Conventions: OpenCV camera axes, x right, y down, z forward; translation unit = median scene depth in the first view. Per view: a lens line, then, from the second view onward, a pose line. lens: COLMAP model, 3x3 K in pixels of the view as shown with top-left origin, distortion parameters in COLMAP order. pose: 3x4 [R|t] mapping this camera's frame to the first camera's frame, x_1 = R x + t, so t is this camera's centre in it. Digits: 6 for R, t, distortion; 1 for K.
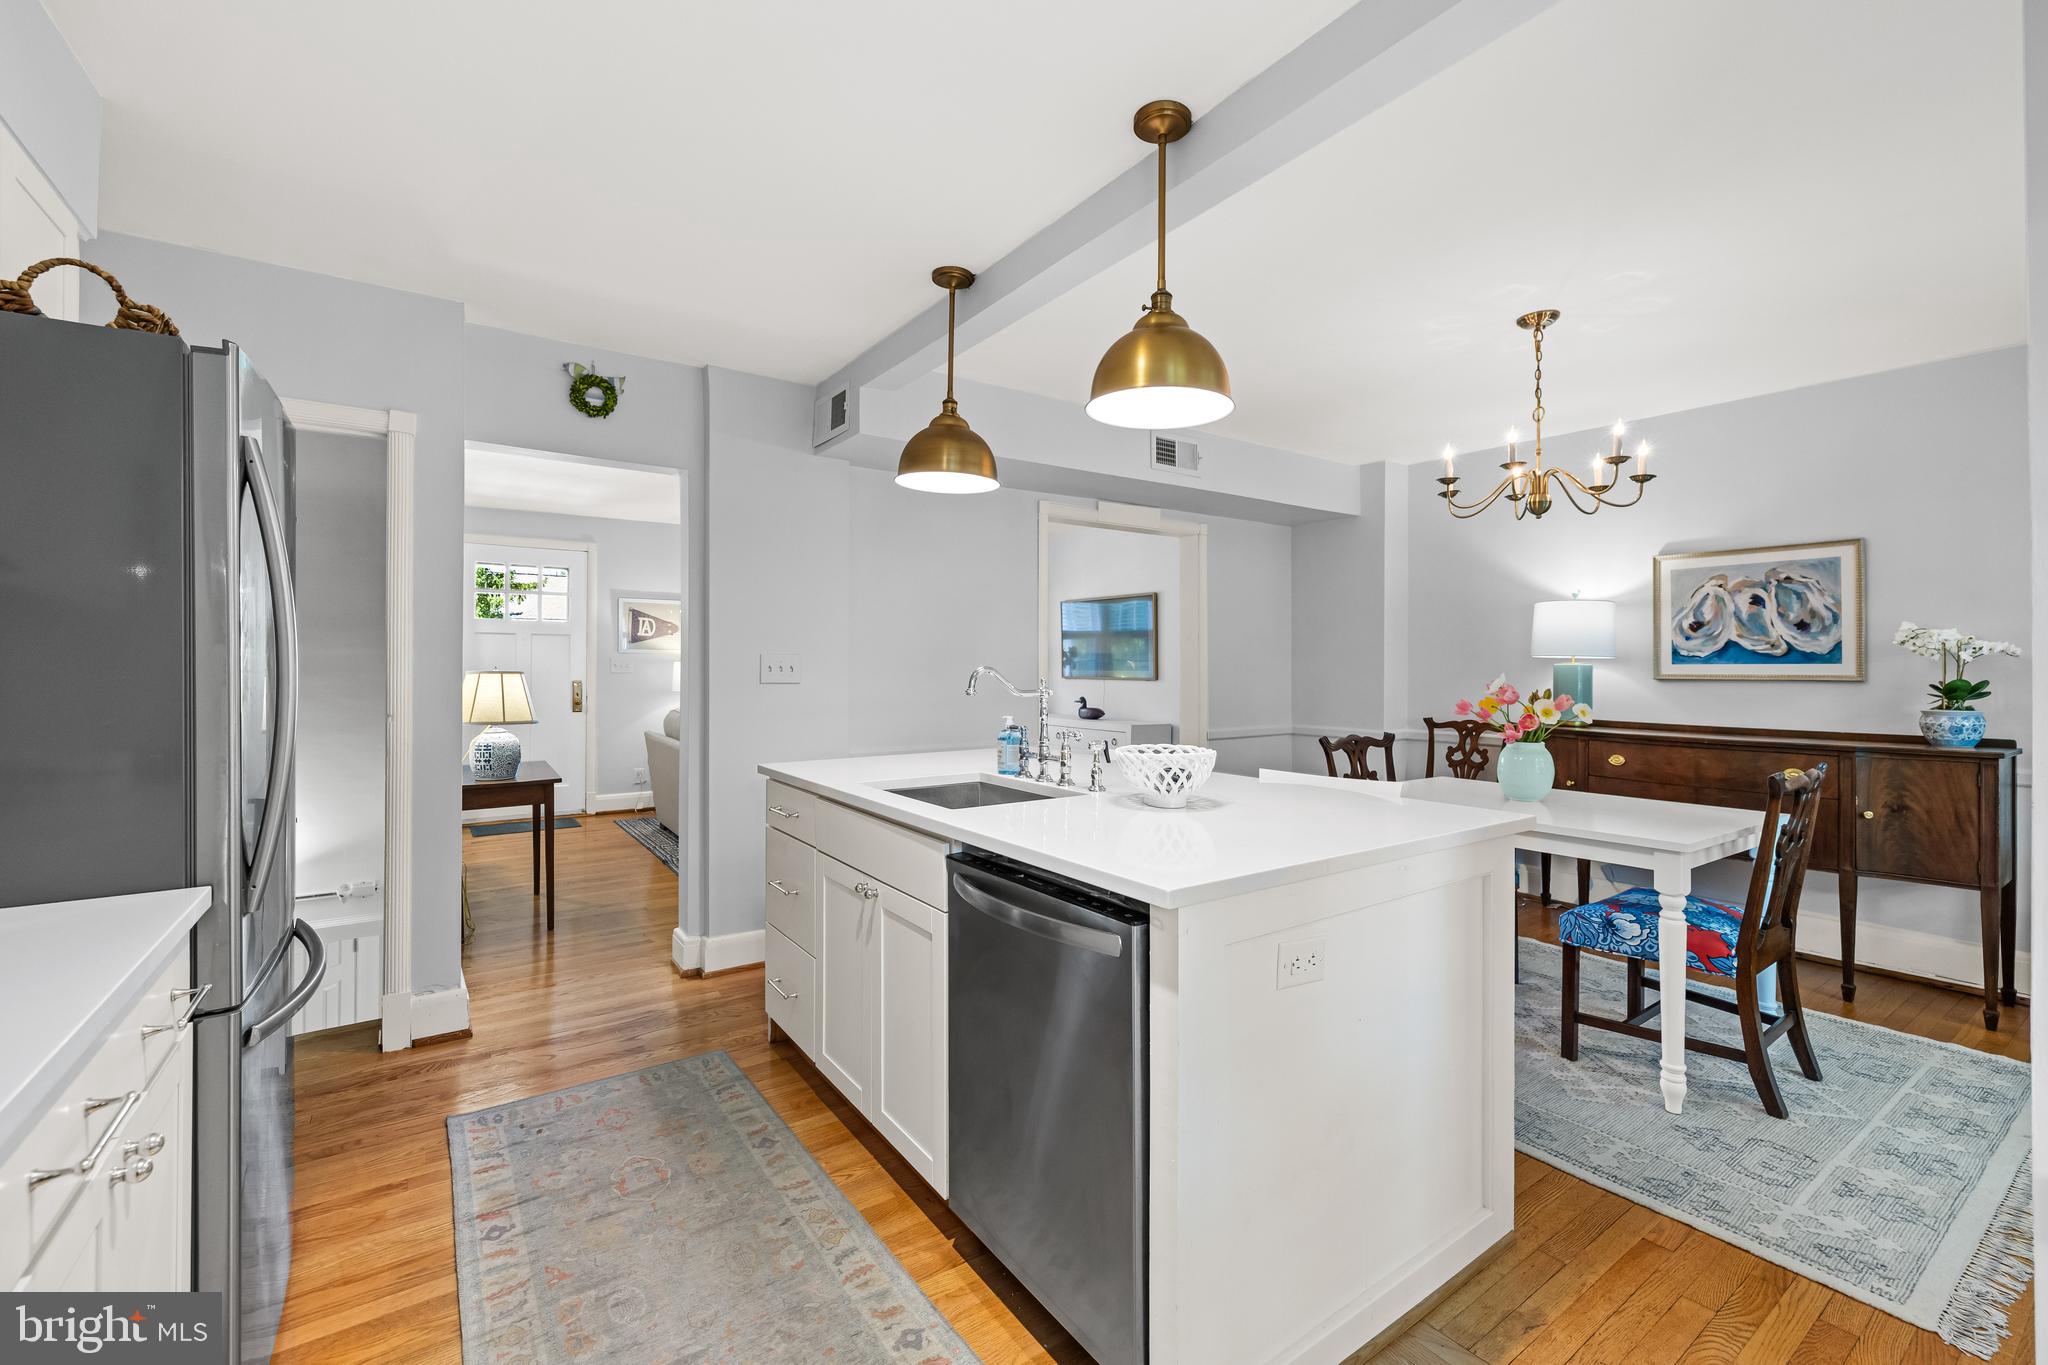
lens RADIAL K [[865.0, 0, 1013.9], [0, 865.0, 656.7], [0, 0, 1]] dist [0.001179, 0.000117]
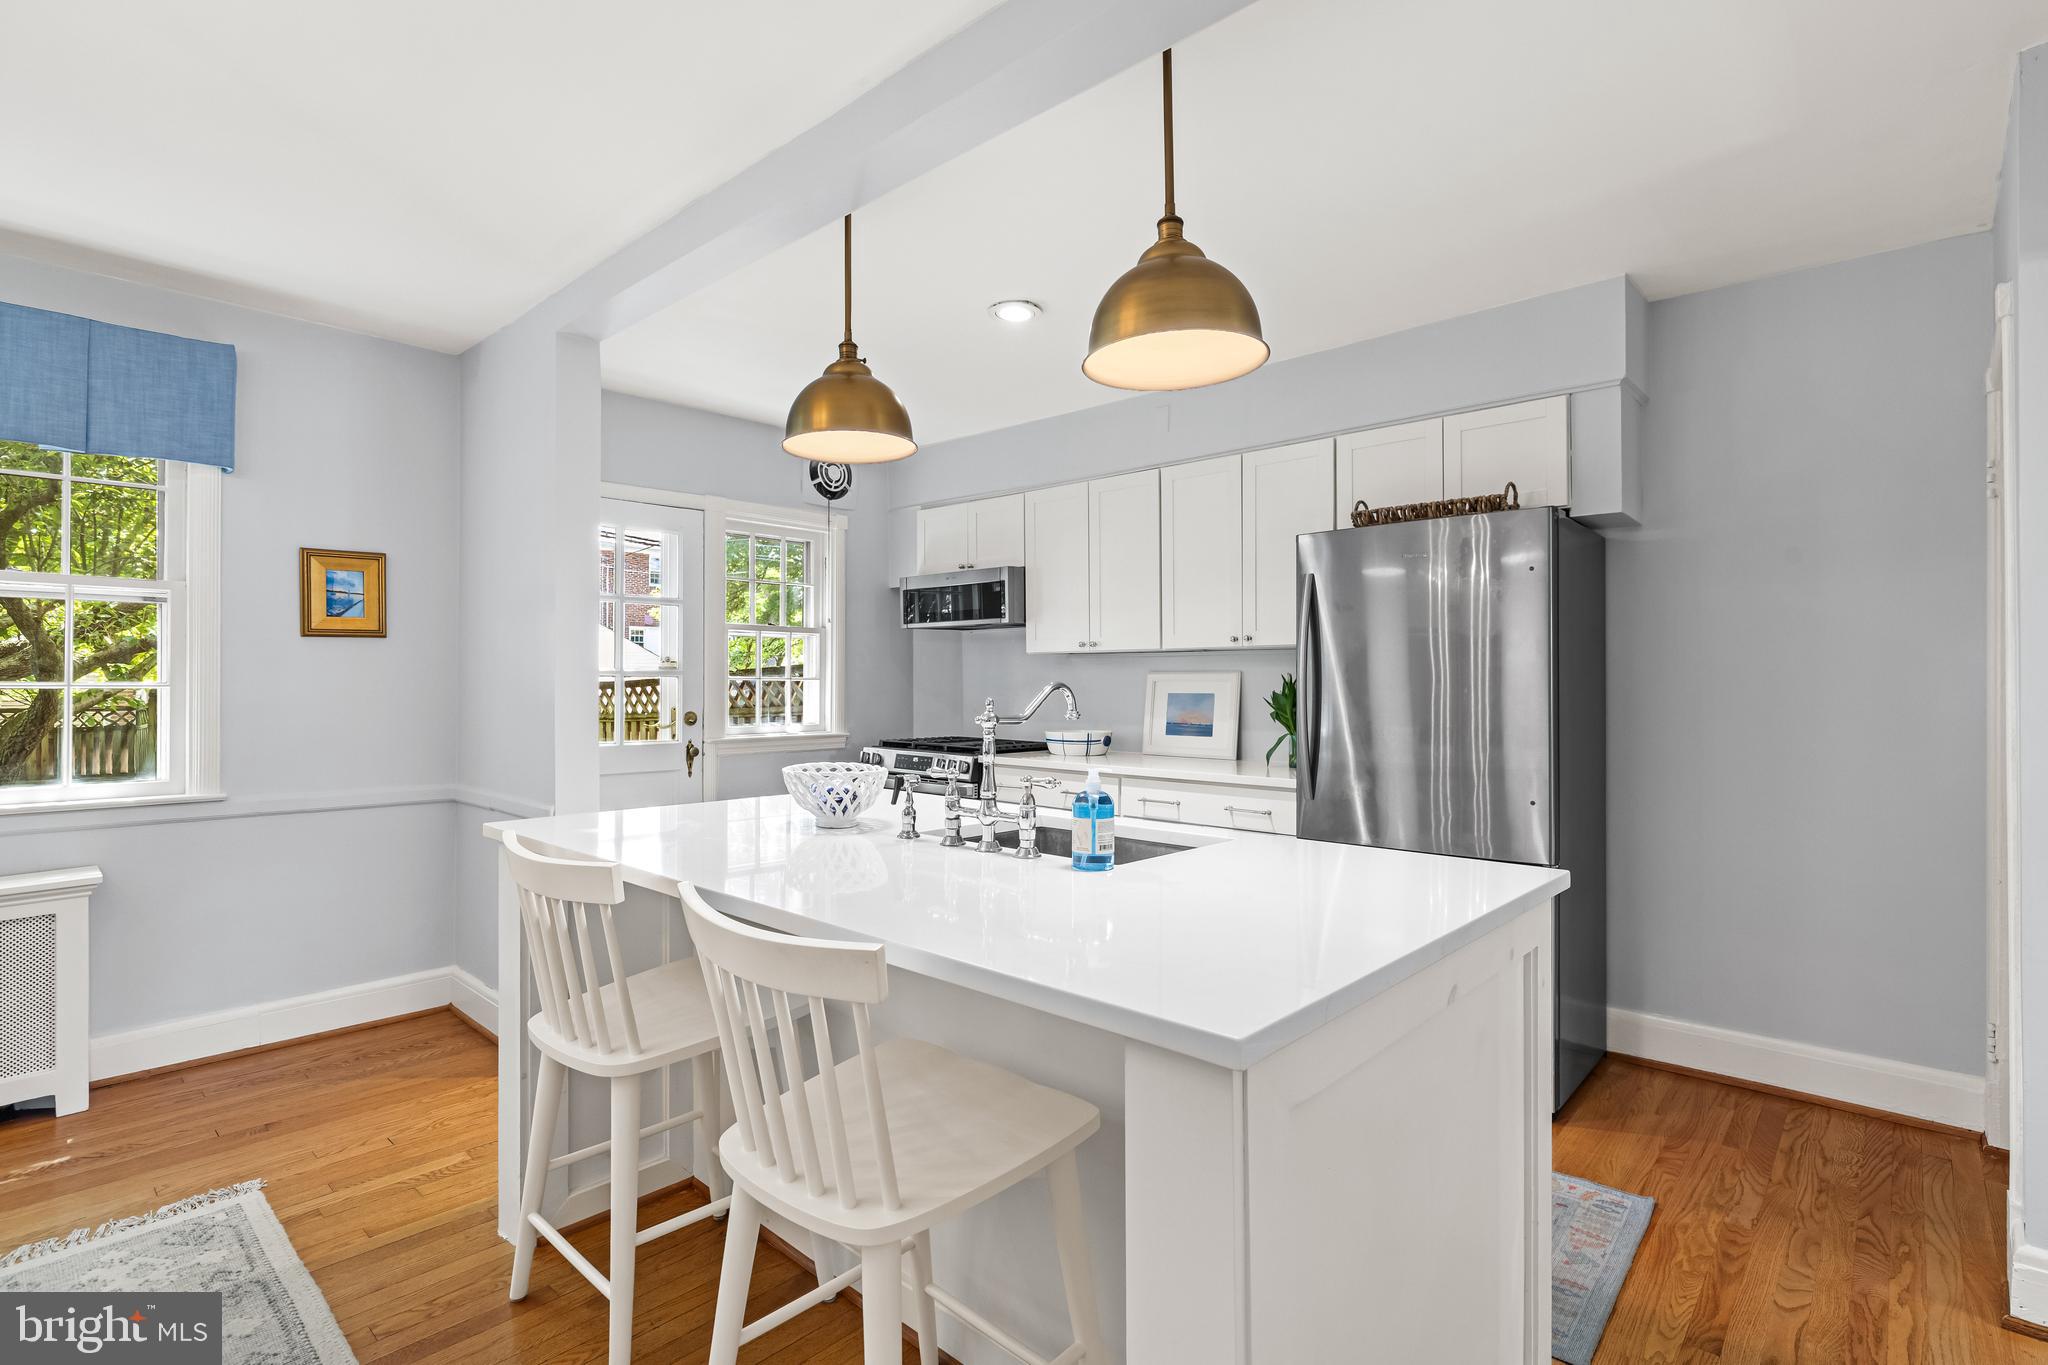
lens RADIAL K [[966.1, 0, 1023.2], [0, 966.1, 682.3], [0, 0, 1]] dist [-0.006784, 0.004401]
pose [[-0.974604, -0.001920, -0.223929, 0.112314], [0.000165, 0.999957, -0.009295, 0.012378], [0.223937, -0.009096, -0.974561, 1.107433]]
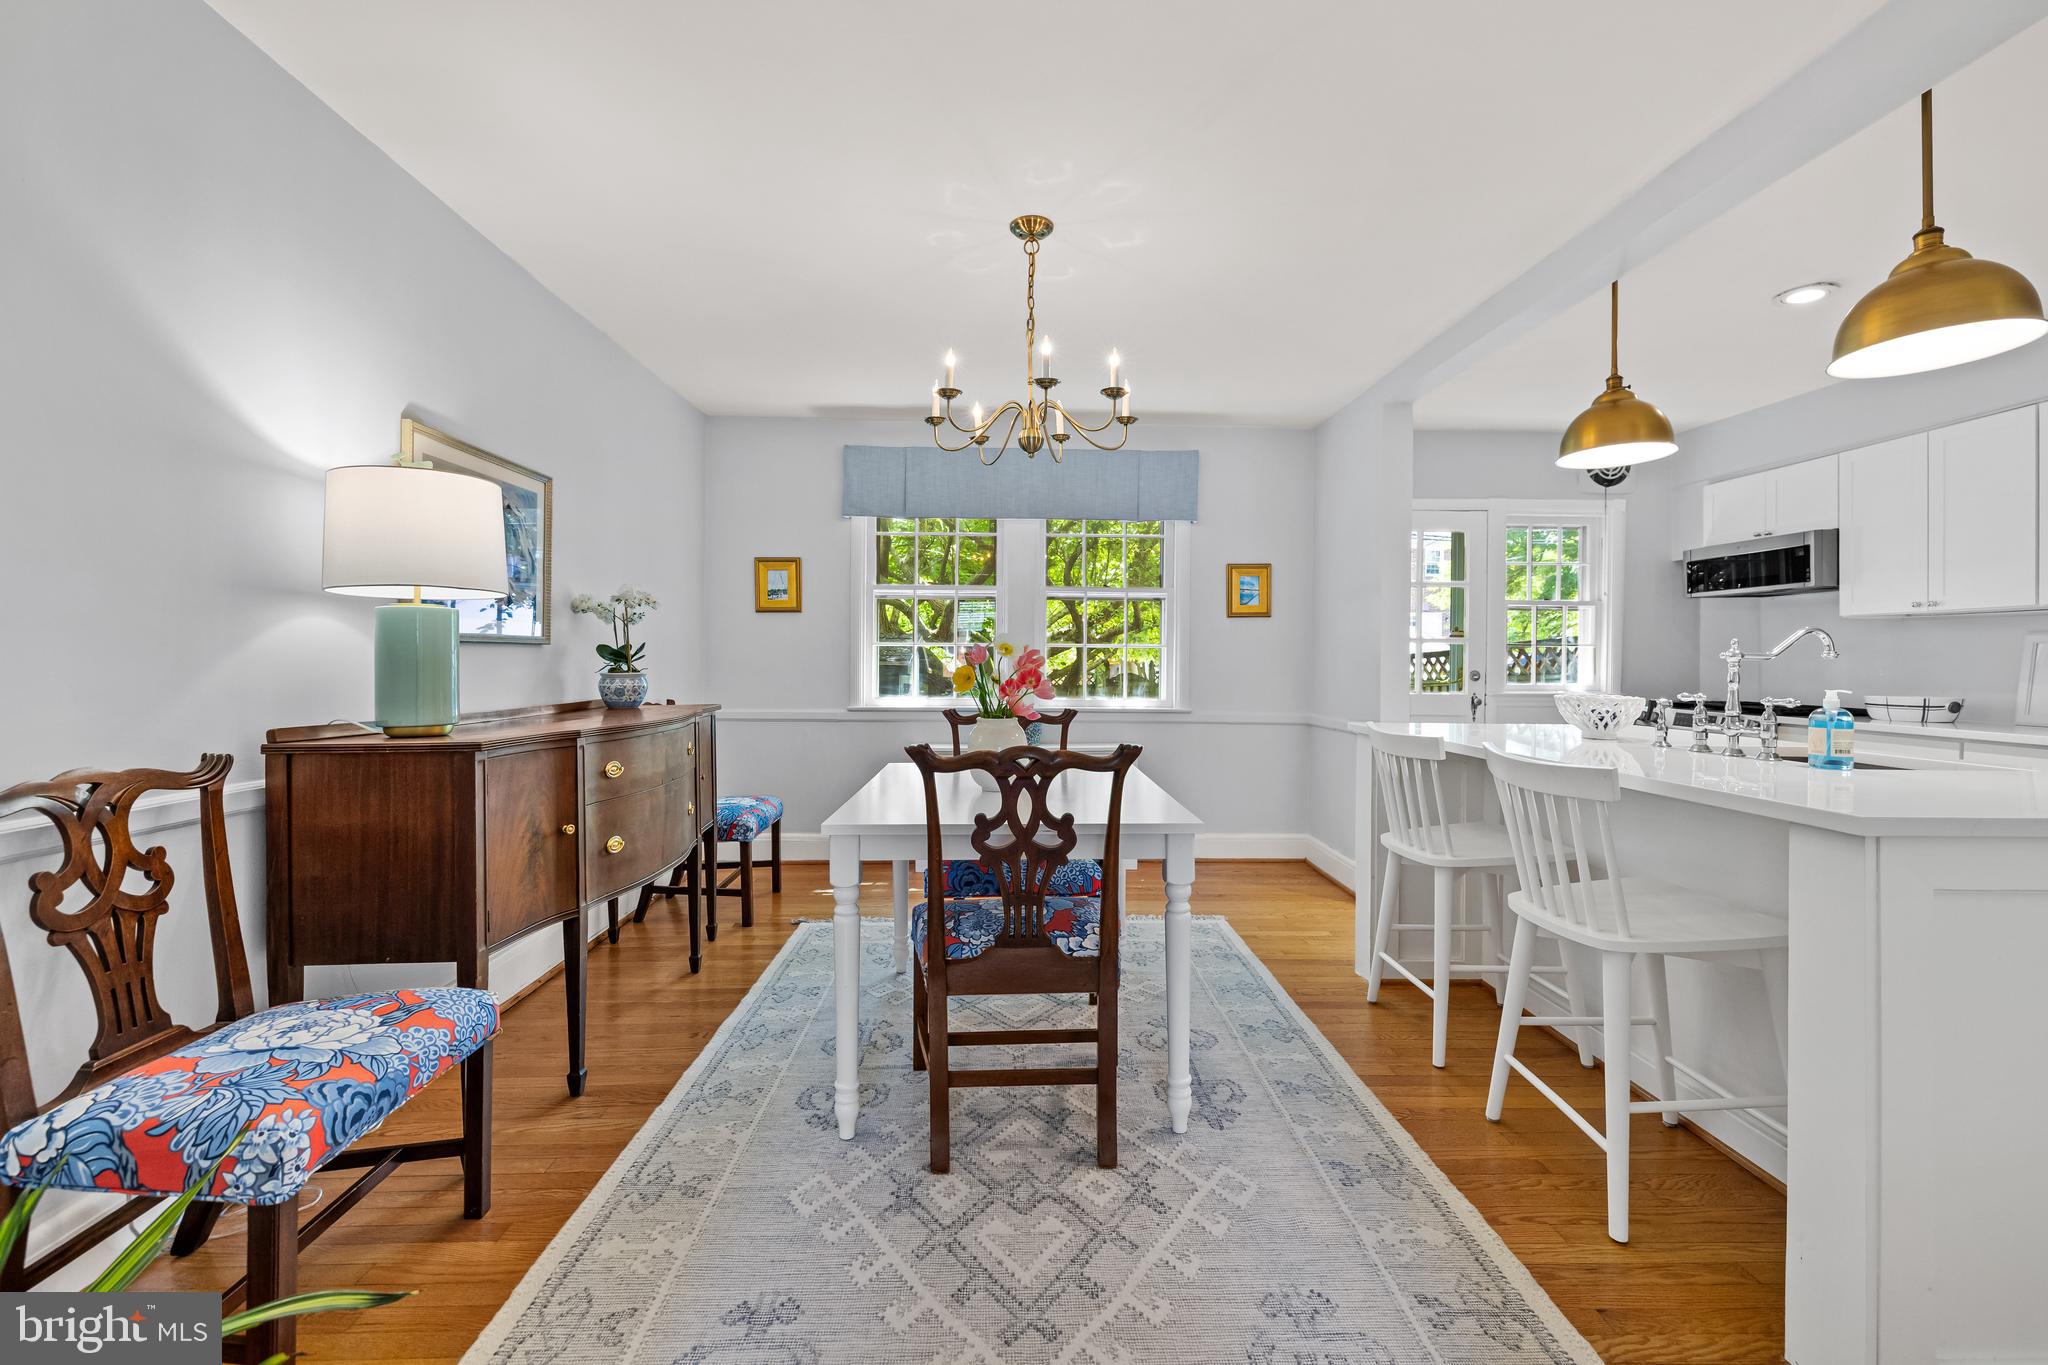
lens RADIAL K [[864.4, 0, 1038.7], [0, 864.4, 665.0], [0, 0, 1]] dist [0.007319, -0.000462]
pose [[-0.847037, -0.010846, 0.531424, 0.103707], [-0.014495, 0.999891, -0.002698, 0.040834], [-0.531337, -0.009988, -0.847102, 1.352013]]
